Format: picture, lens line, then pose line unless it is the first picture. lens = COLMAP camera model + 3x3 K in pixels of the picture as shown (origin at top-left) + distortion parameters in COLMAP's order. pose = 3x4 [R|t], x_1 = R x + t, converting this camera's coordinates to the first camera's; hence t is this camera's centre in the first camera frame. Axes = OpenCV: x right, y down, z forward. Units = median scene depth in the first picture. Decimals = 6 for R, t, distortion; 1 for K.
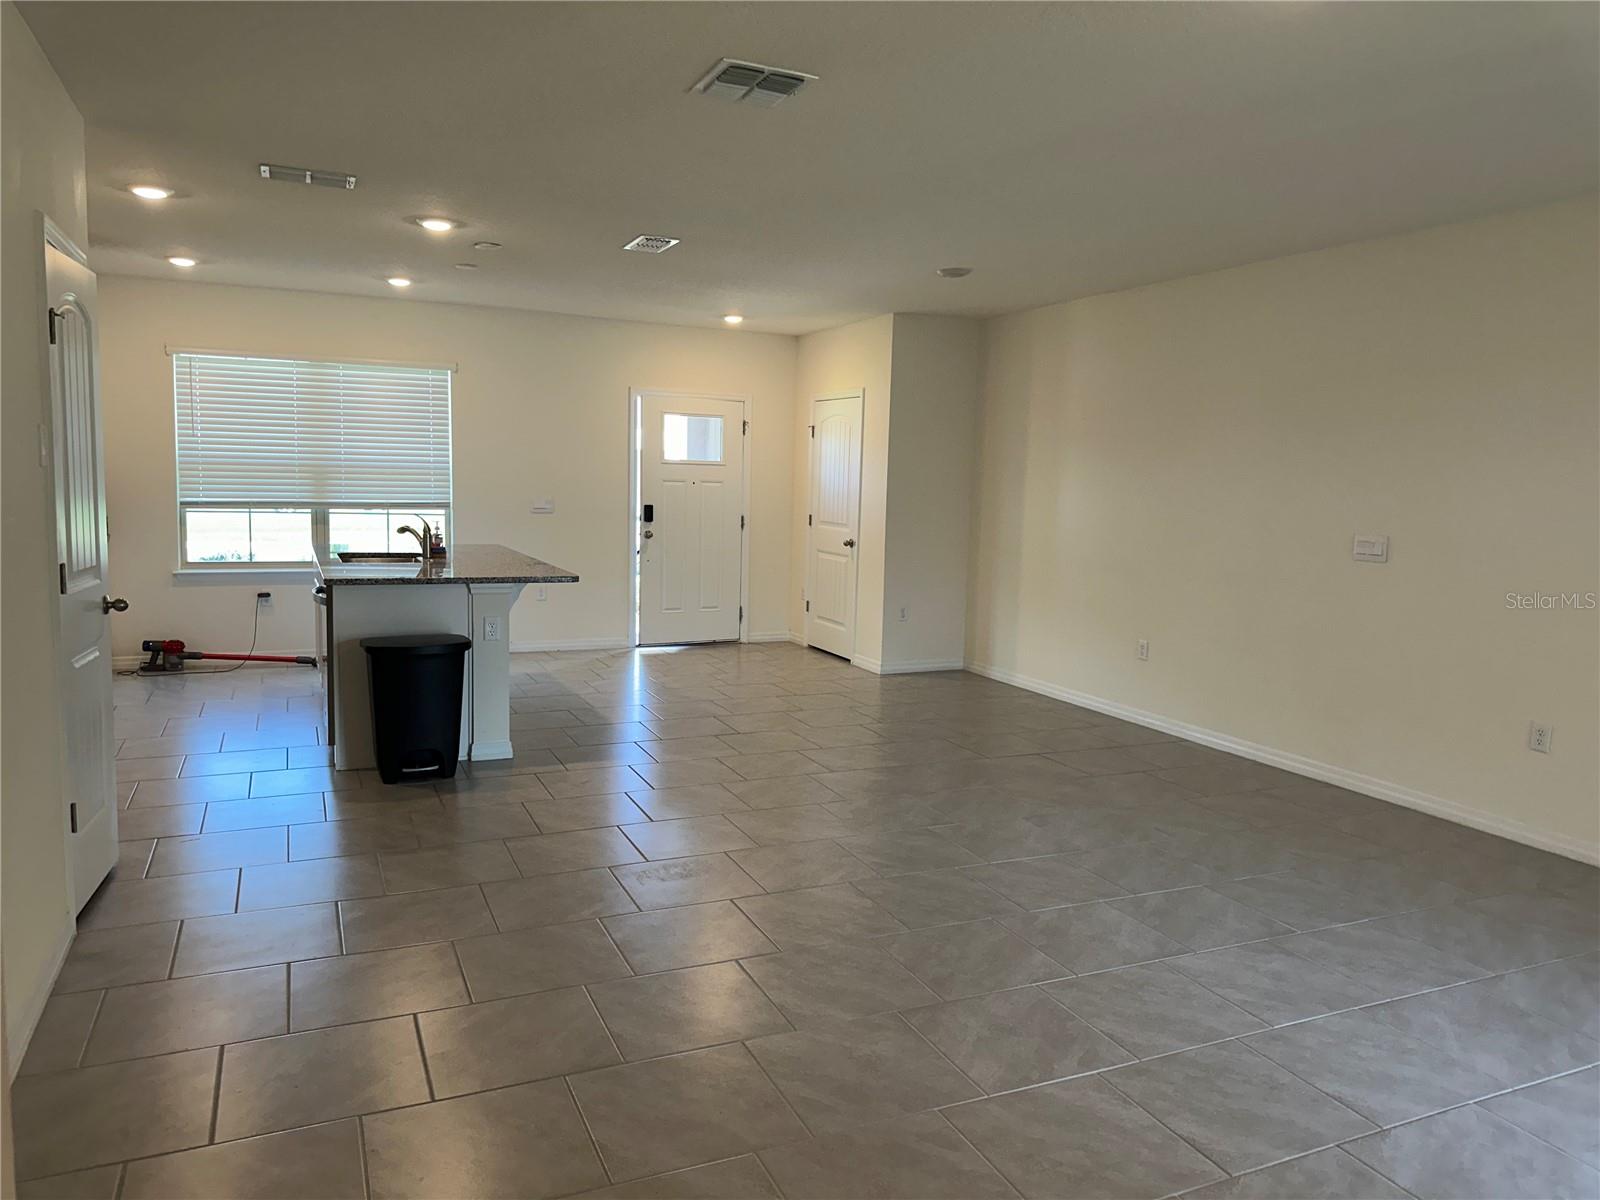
lens RADIAL K [[1113.7, 0, 813.5], [0, 1113.7, 600.0], [0, 0, 1]] dist [0.091937, -0.160811]
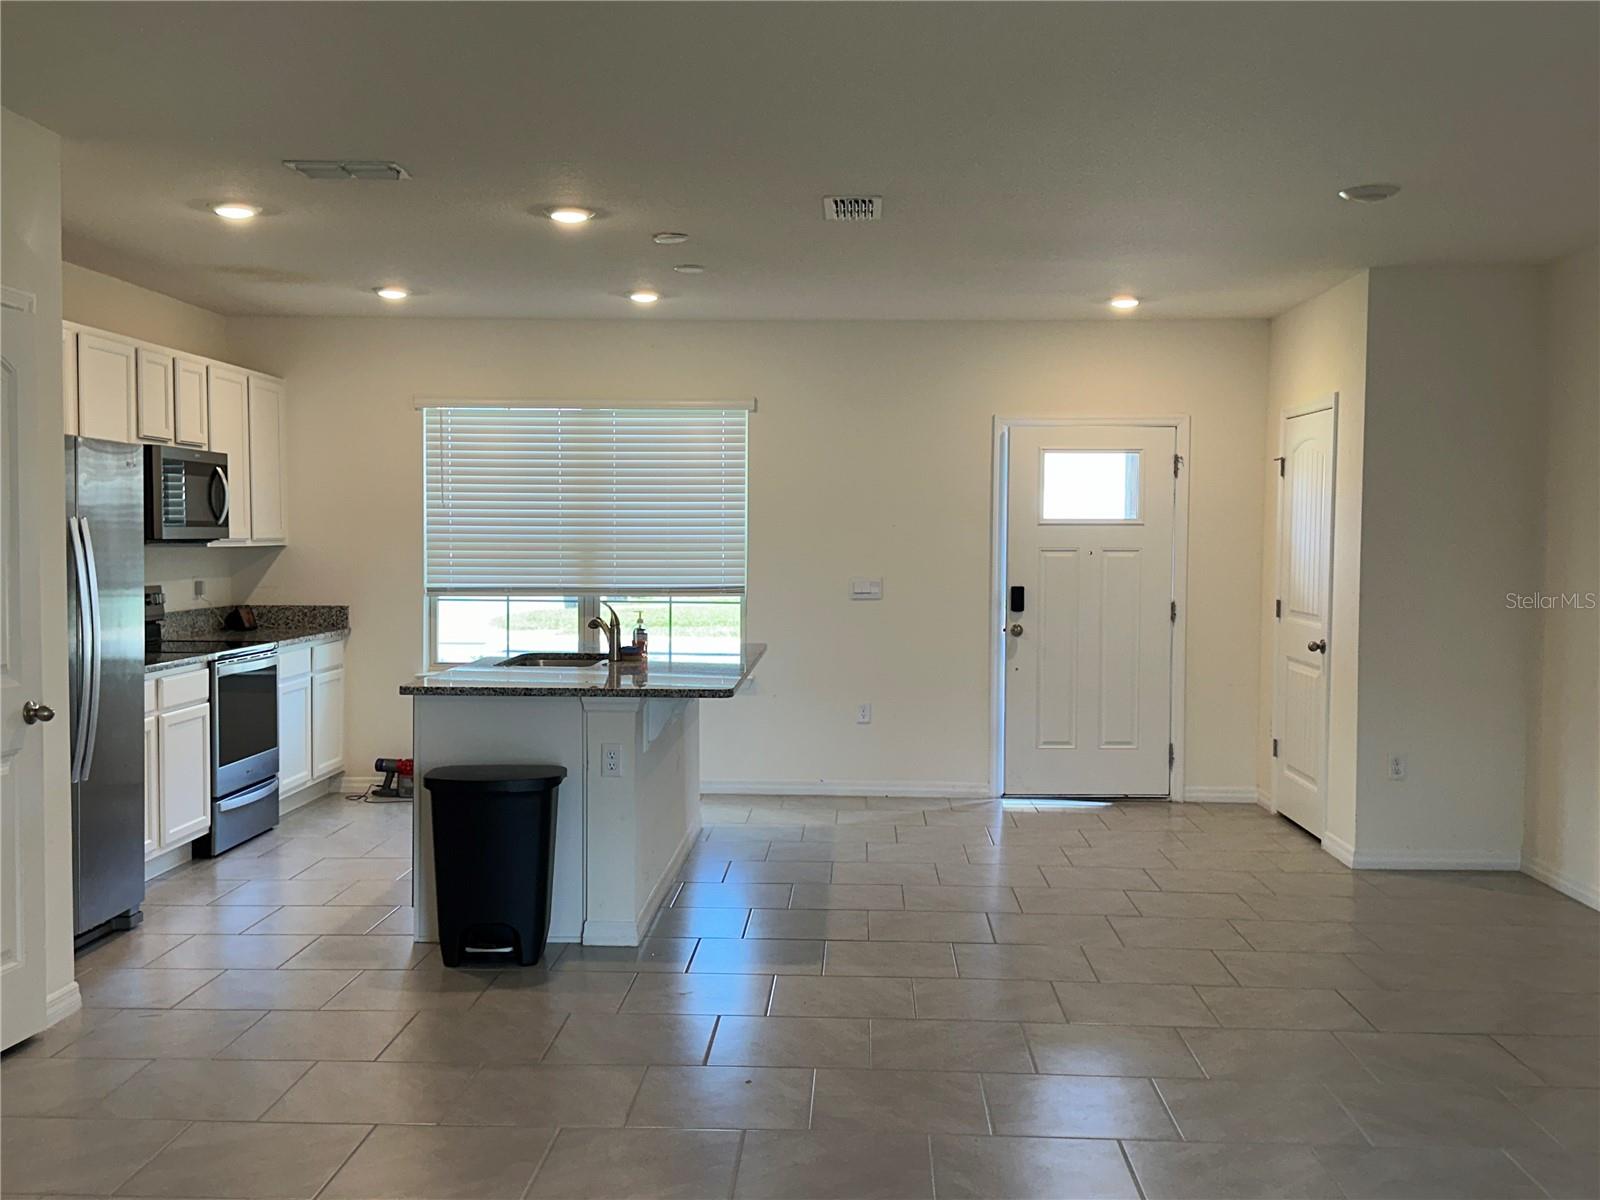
lens RADIAL K [[1584.5, 0, 809.6], [0, 1584.5, 601.4], [0, 0, 1]] dist [0.219822, -0.498665]
pose [[0.889079, -0.003242, -0.457742, 0.200065], [-0.032114, 0.997069, -0.069436, -0.005892], [0.456626, 0.076434, 0.886369, 0.098520]]
